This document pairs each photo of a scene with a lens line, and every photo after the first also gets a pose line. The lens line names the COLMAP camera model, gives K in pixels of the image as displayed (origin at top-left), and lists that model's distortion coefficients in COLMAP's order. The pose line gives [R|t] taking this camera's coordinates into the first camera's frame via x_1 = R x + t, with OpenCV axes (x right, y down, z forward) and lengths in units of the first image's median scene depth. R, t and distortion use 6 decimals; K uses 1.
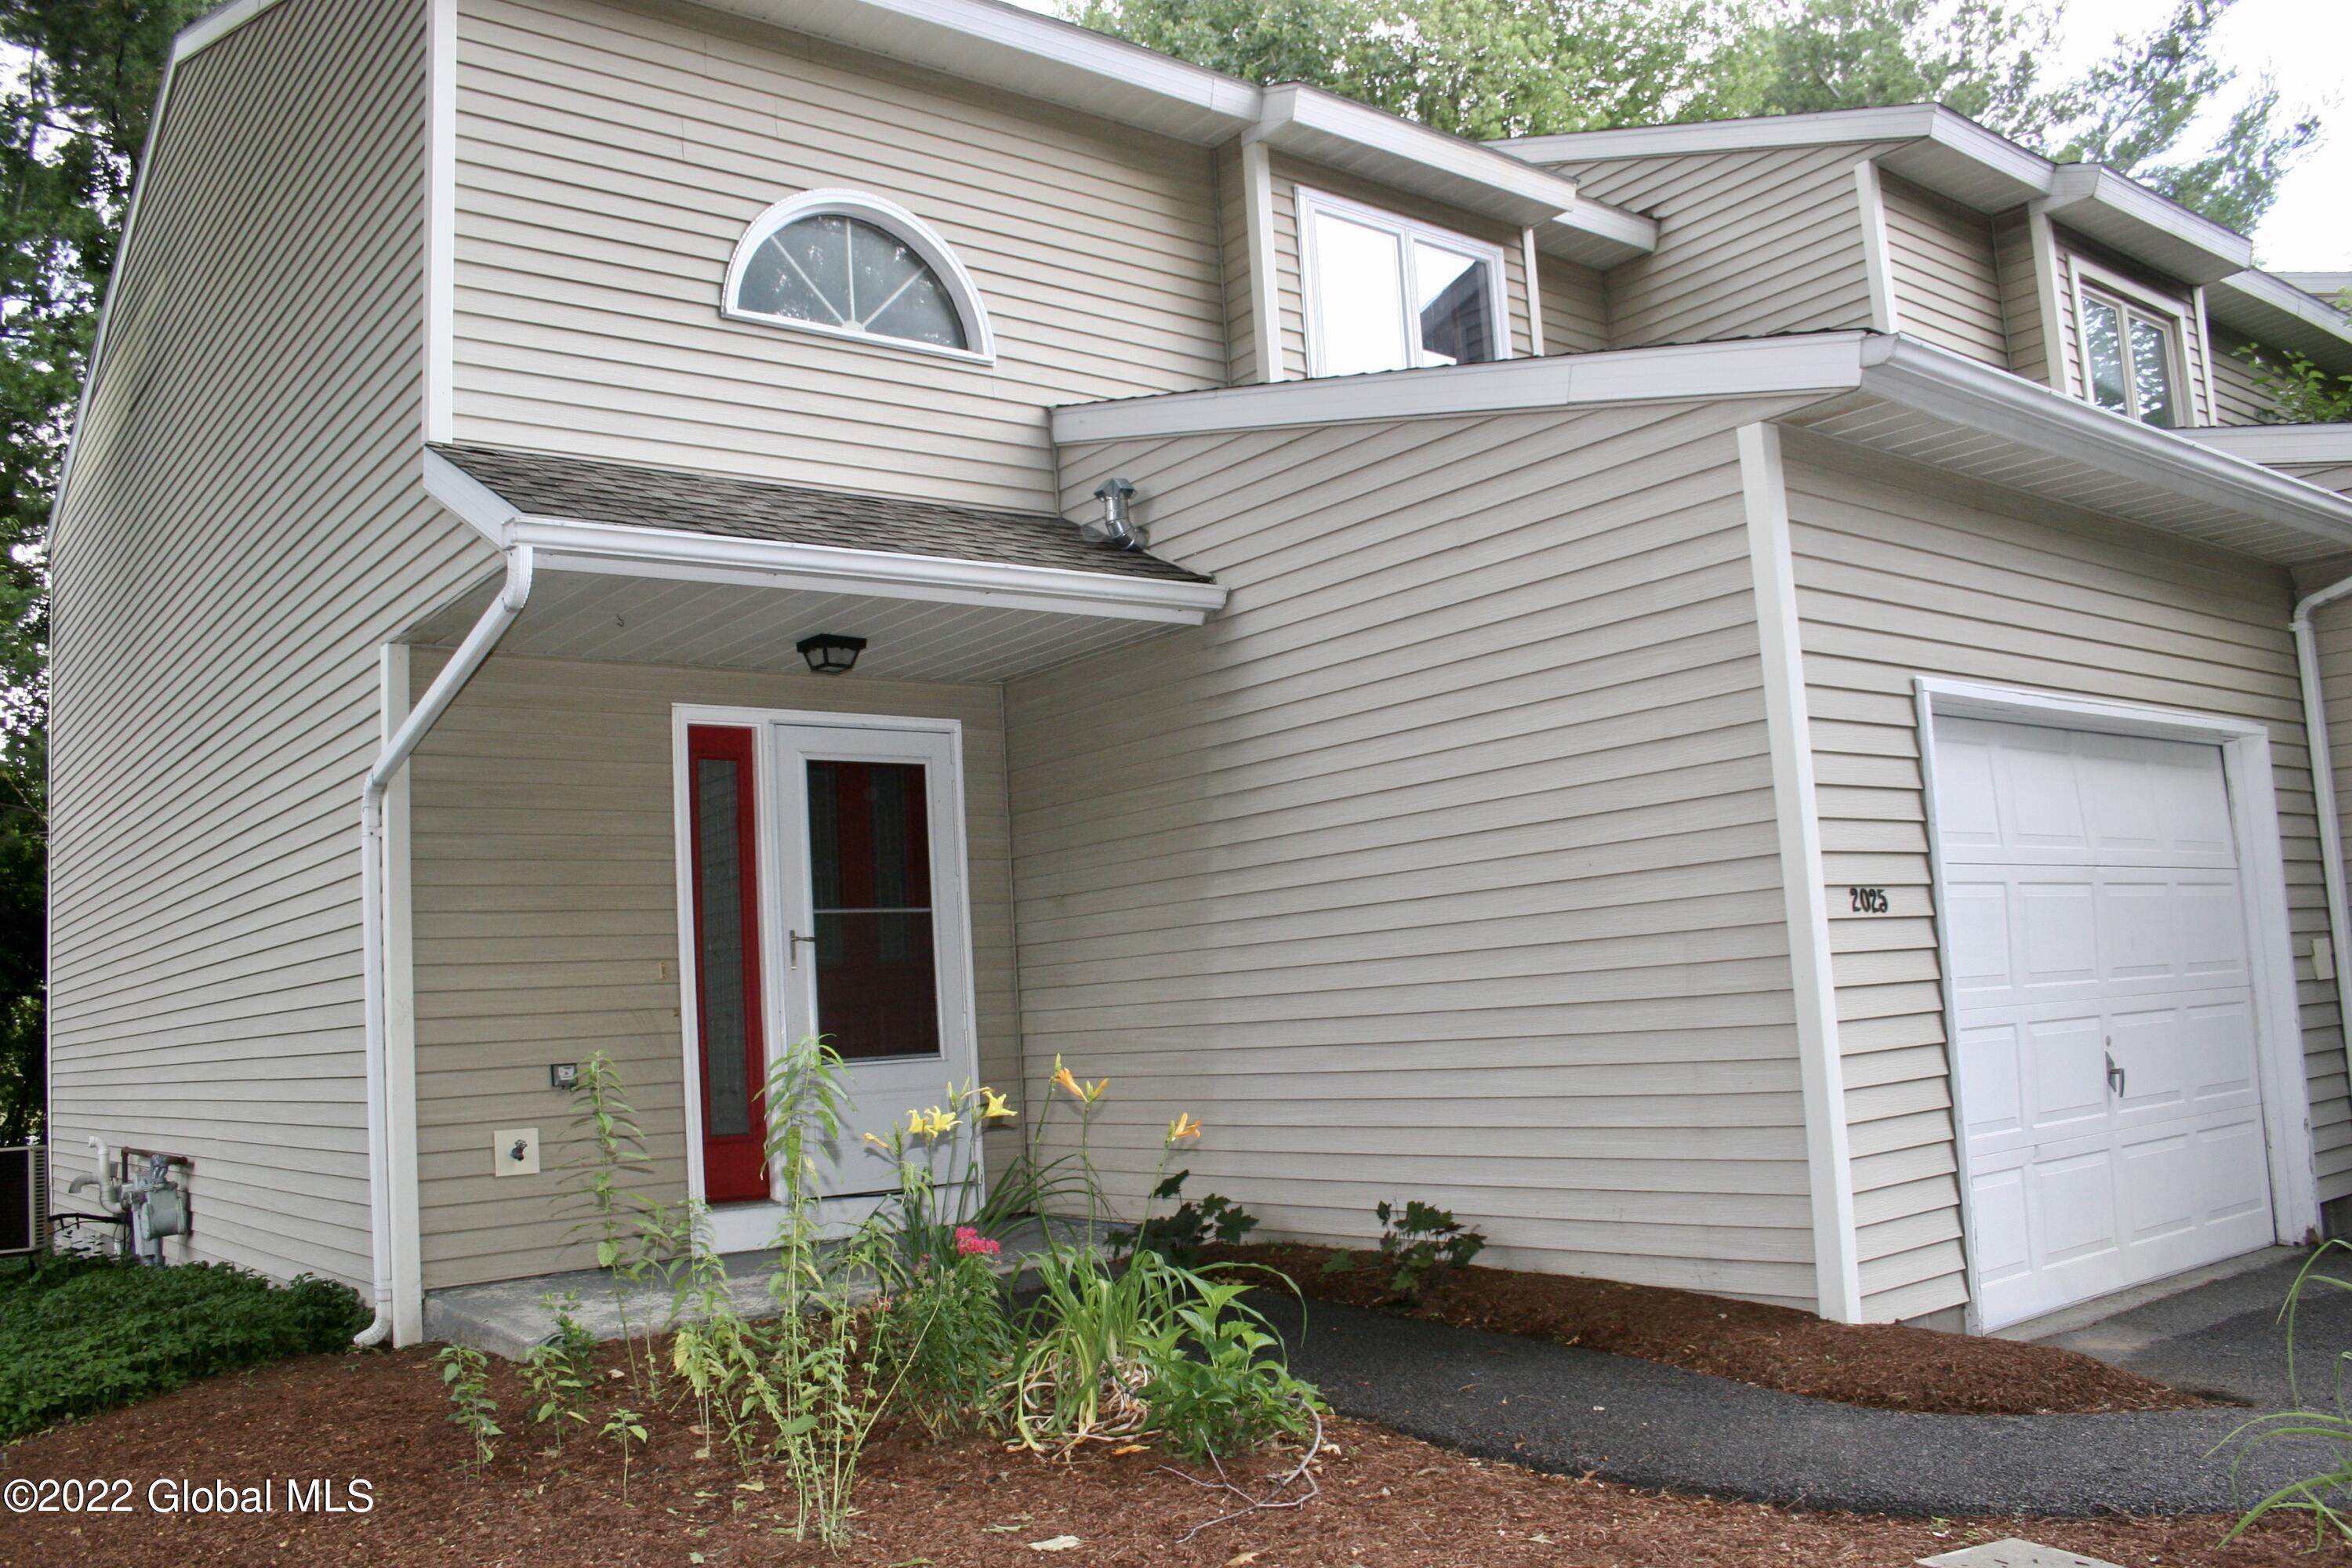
lens RADIAL K [[1941.0, 0, 1157.2], [0, 1941.0, 785.4], [0, 0, 1]] dist [-0.146402, 0.116990]
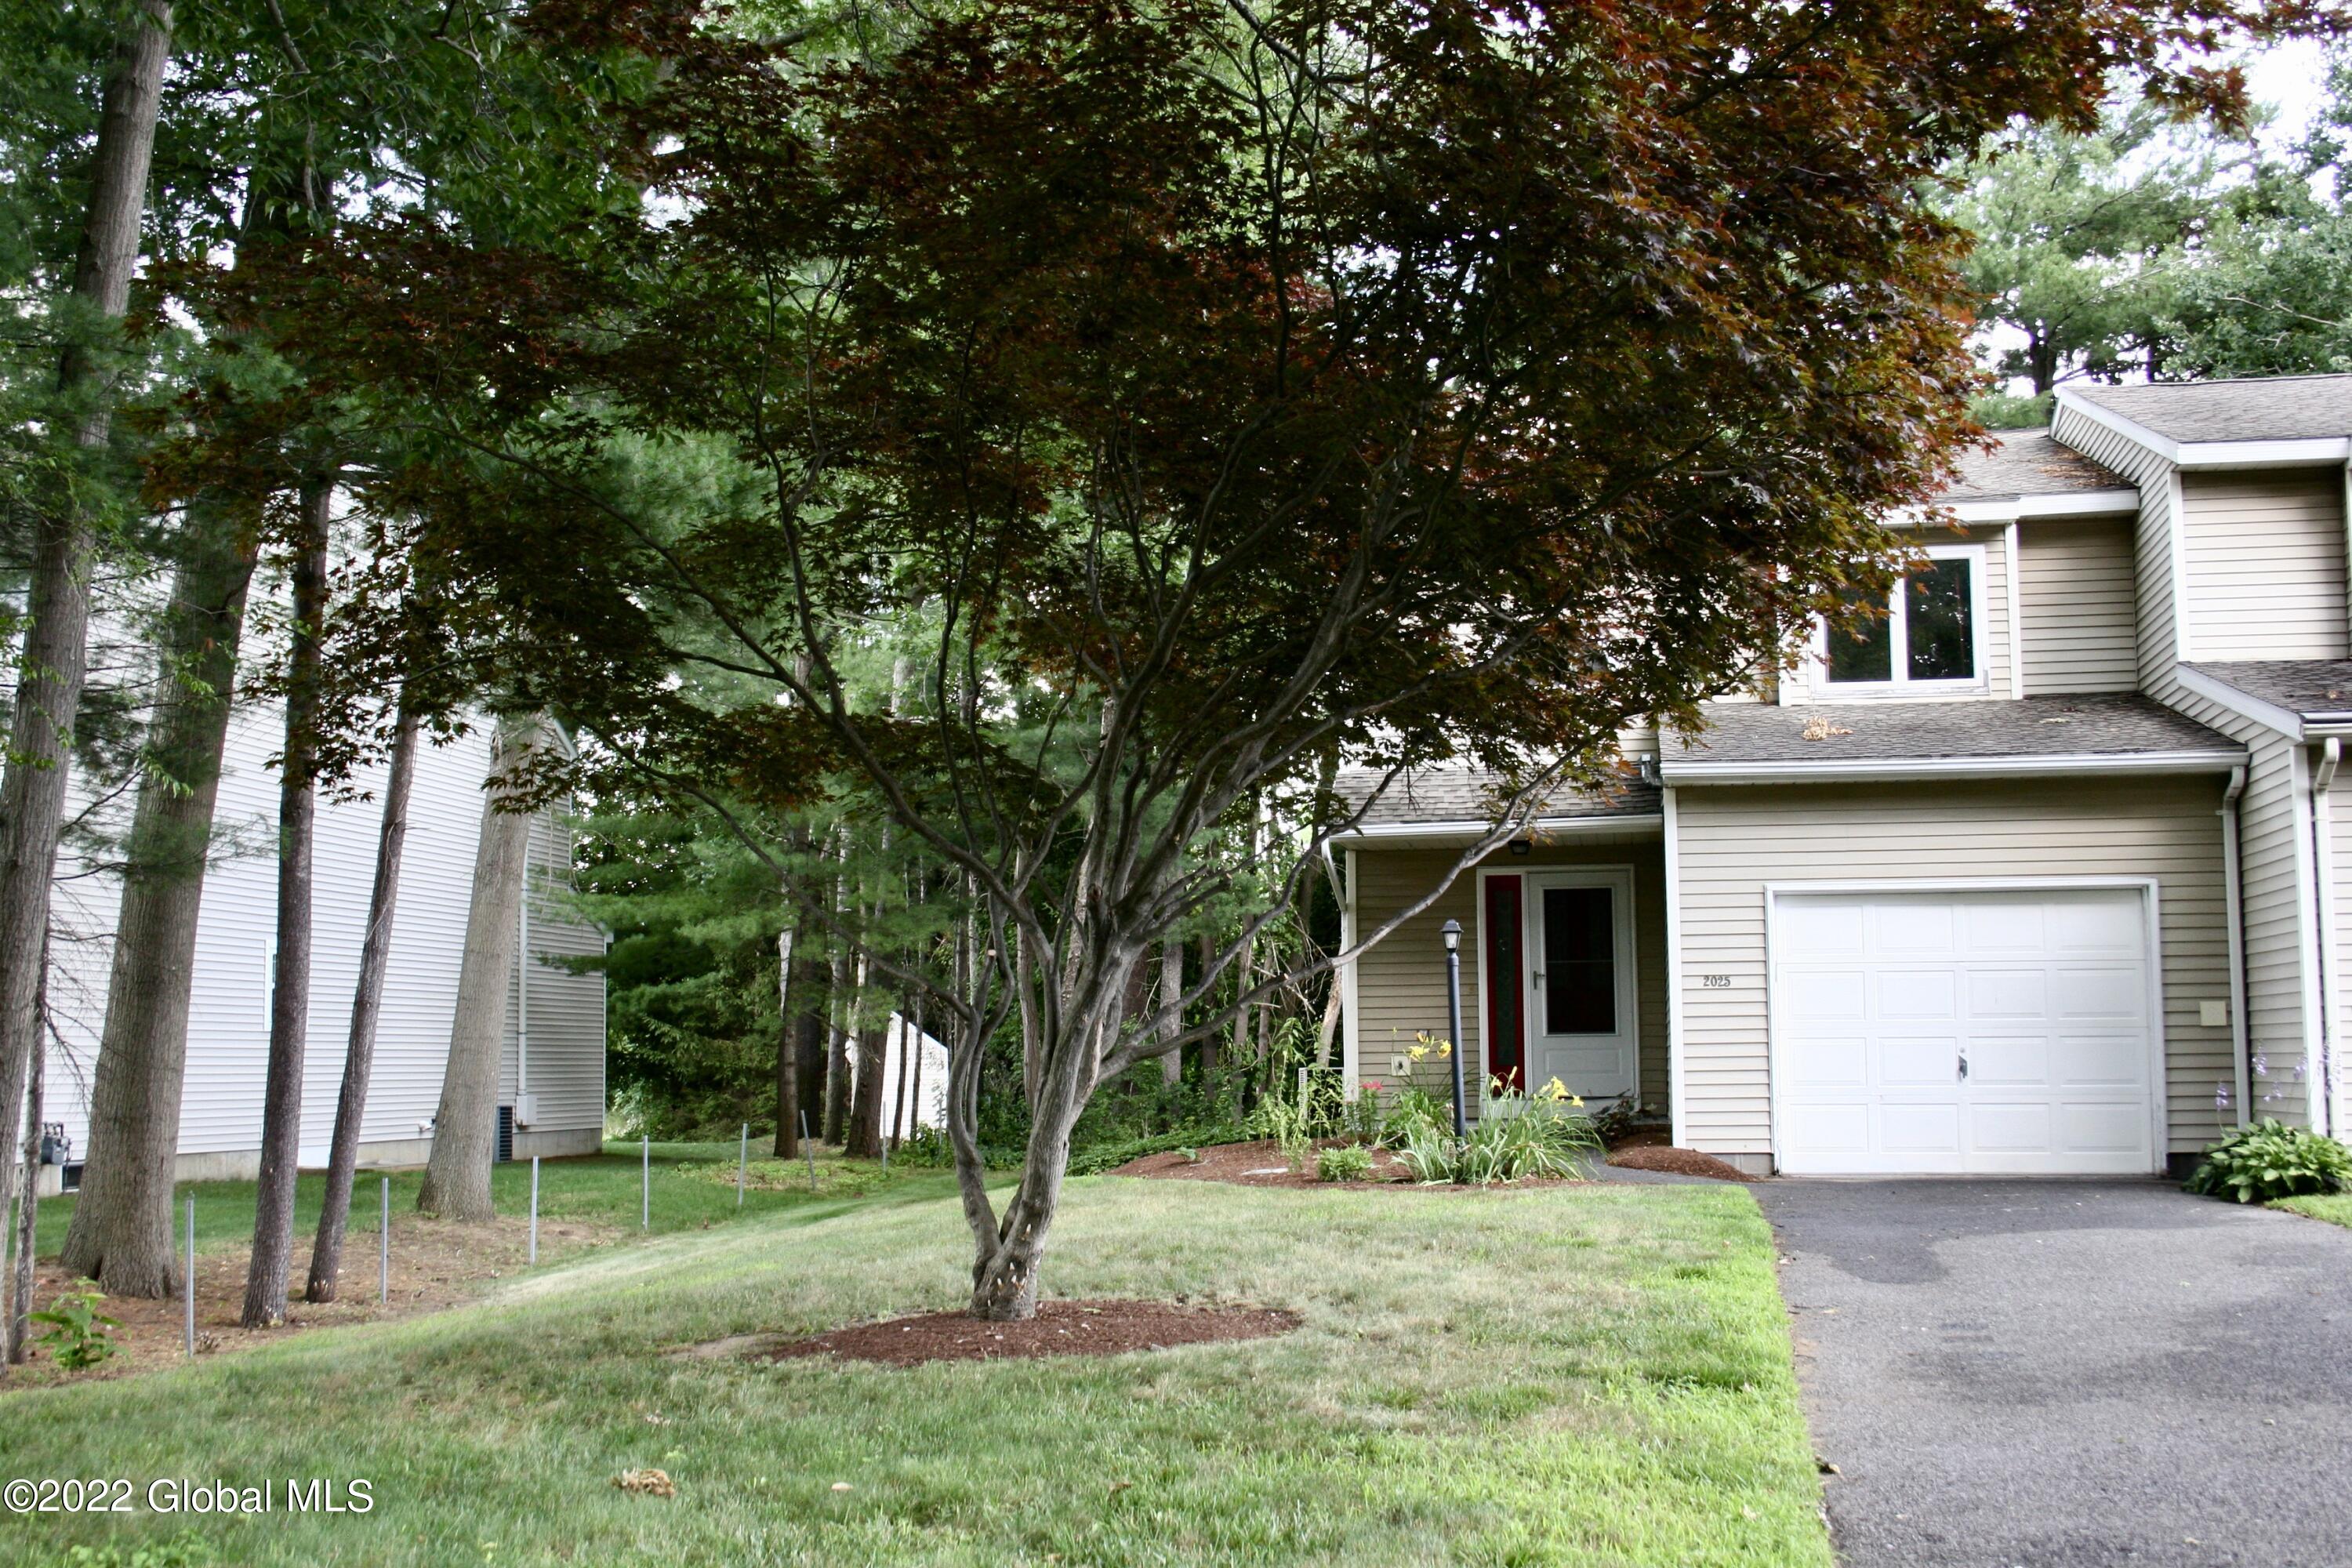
lens RADIAL K [[2845.8, 0, 1173.0], [0, 2845.8, 785.1], [0, 0, 1]] dist [0.019109, 0.000000]
pose [[0.679687, -0.023564, -0.733124, 1.933140], [0.060611, 0.997870, 0.024120, -0.240187], [0.730994, -0.060829, 0.679668, -1.478537]]
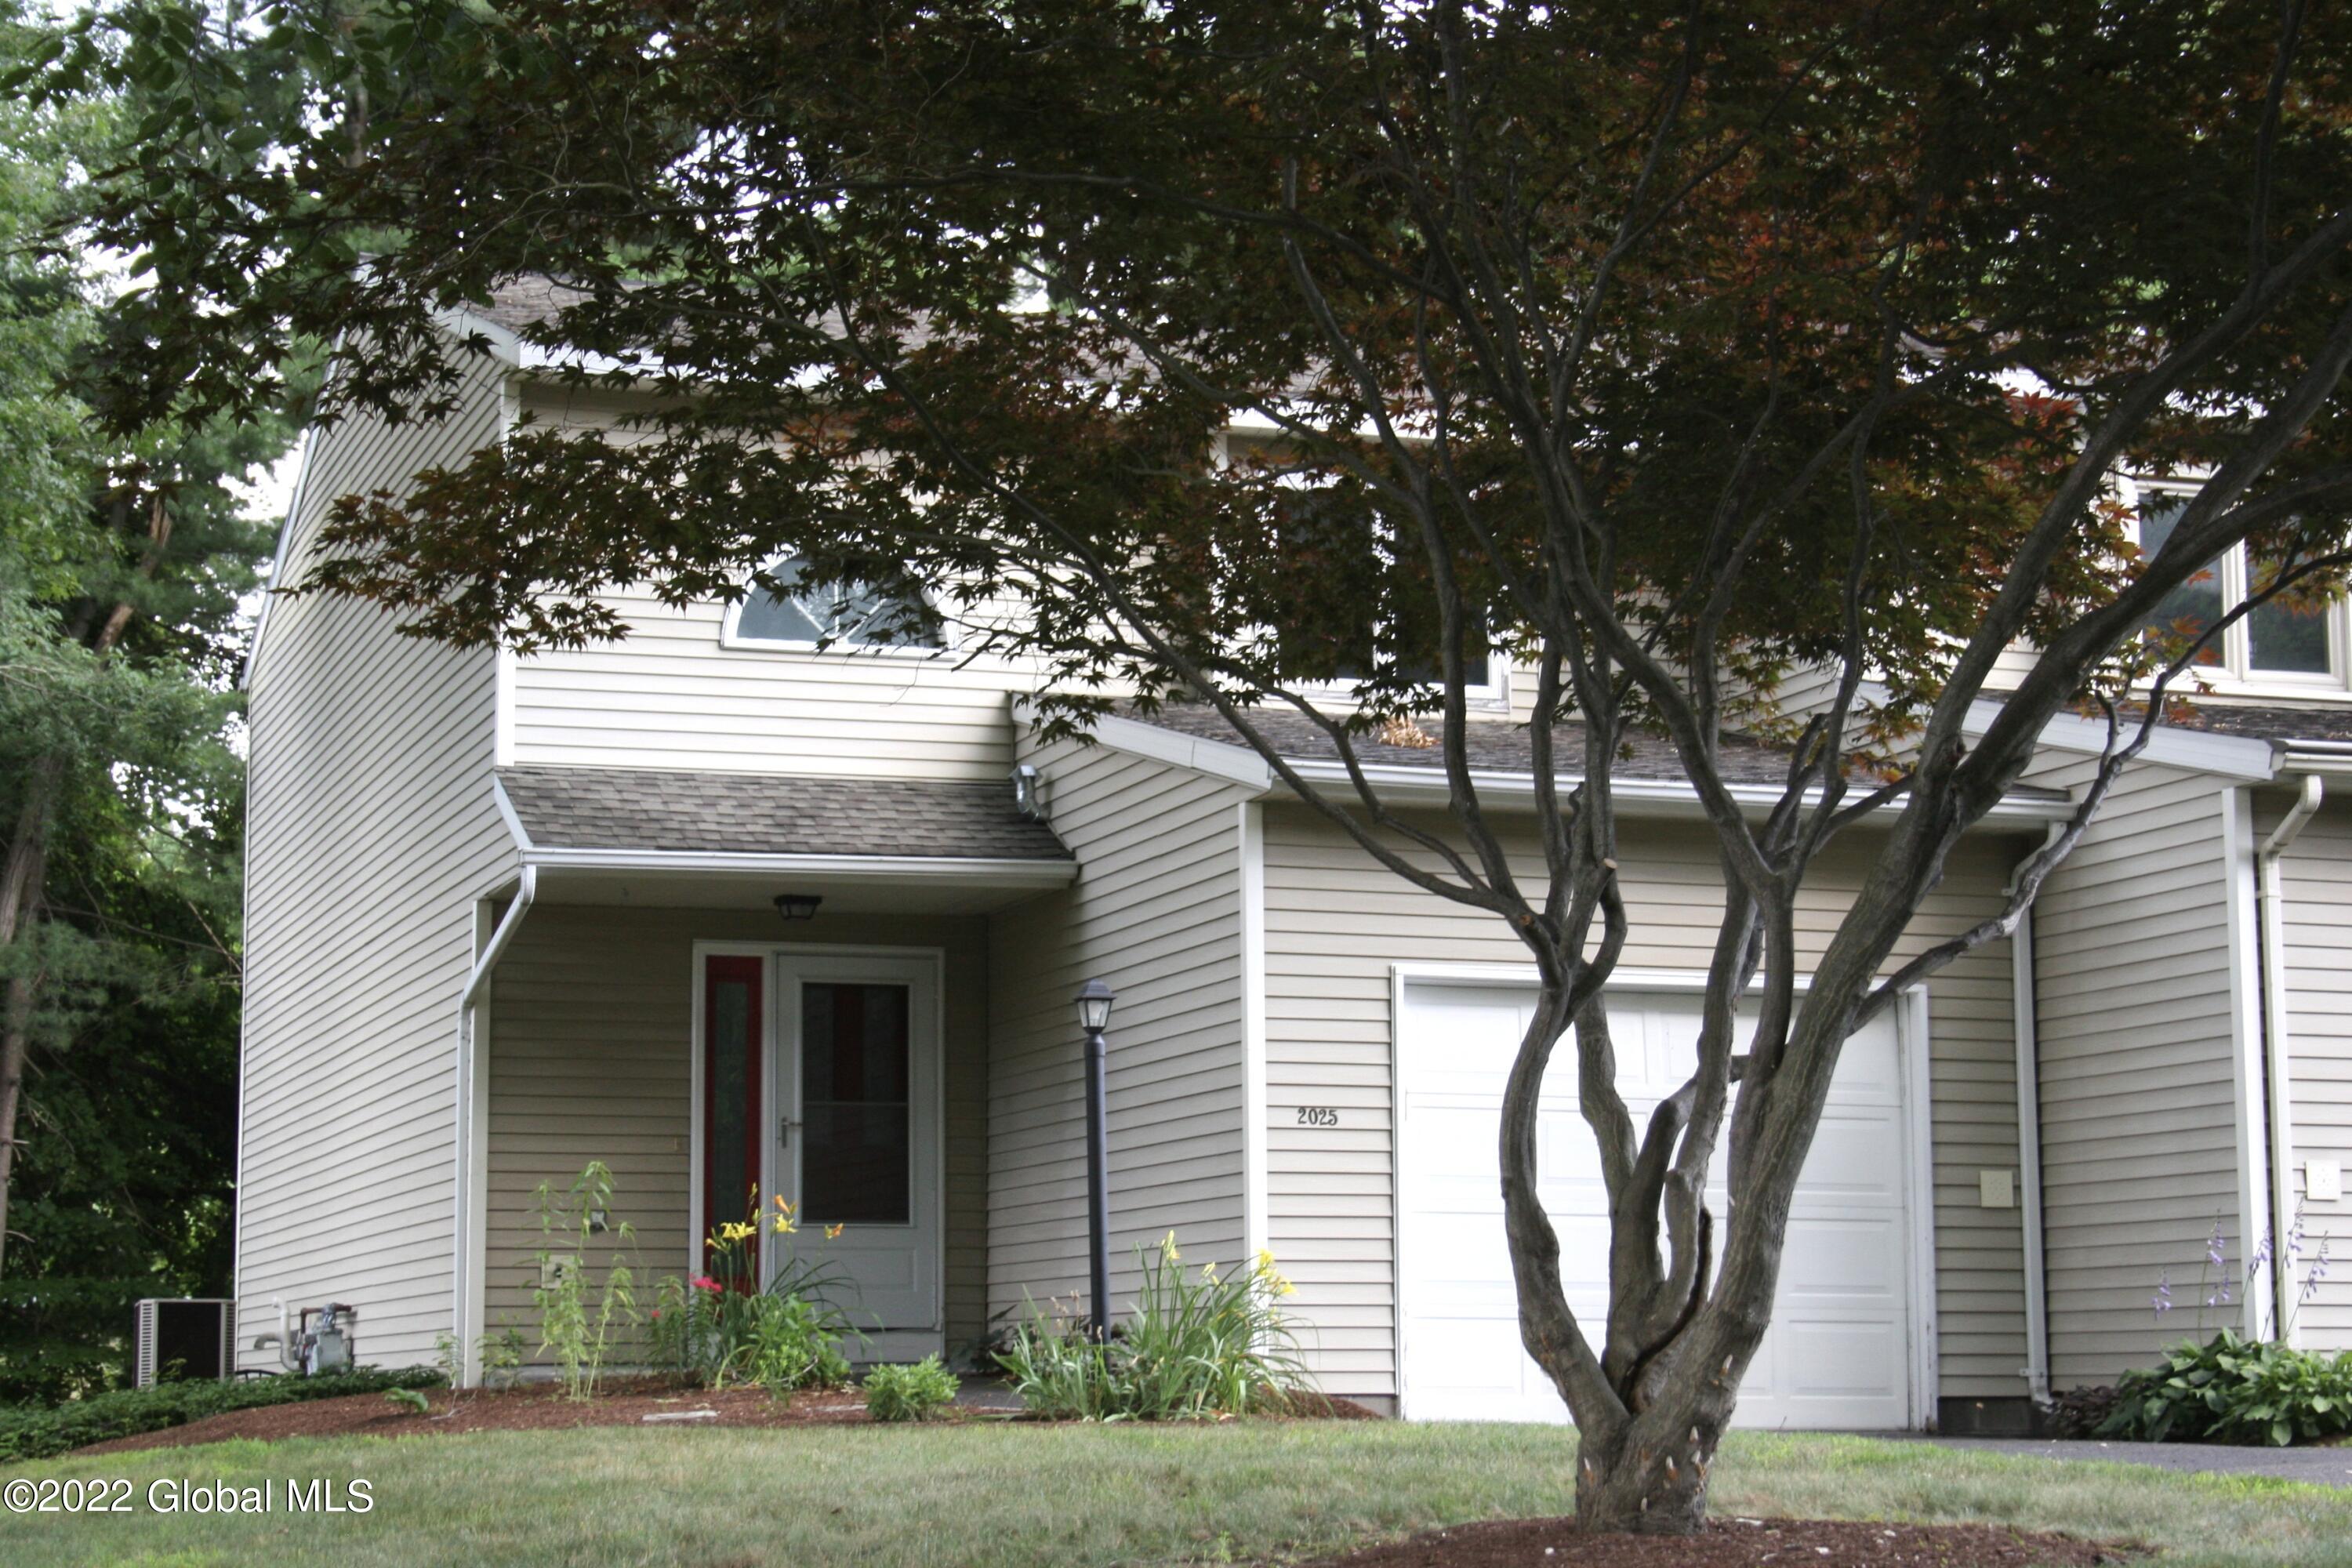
lens RADIAL K [[4419.0, 0, 1178.8], [0, 4419.0, 789.6], [0, 0, 1]] dist [0.076499, 0.000000]
pose [[0.947054, 0.008540, -0.320961, 1.045163], [-0.011440, 0.999909, -0.007151, -0.129744], [0.320871, 0.010444, 0.947065, -1.774234]]
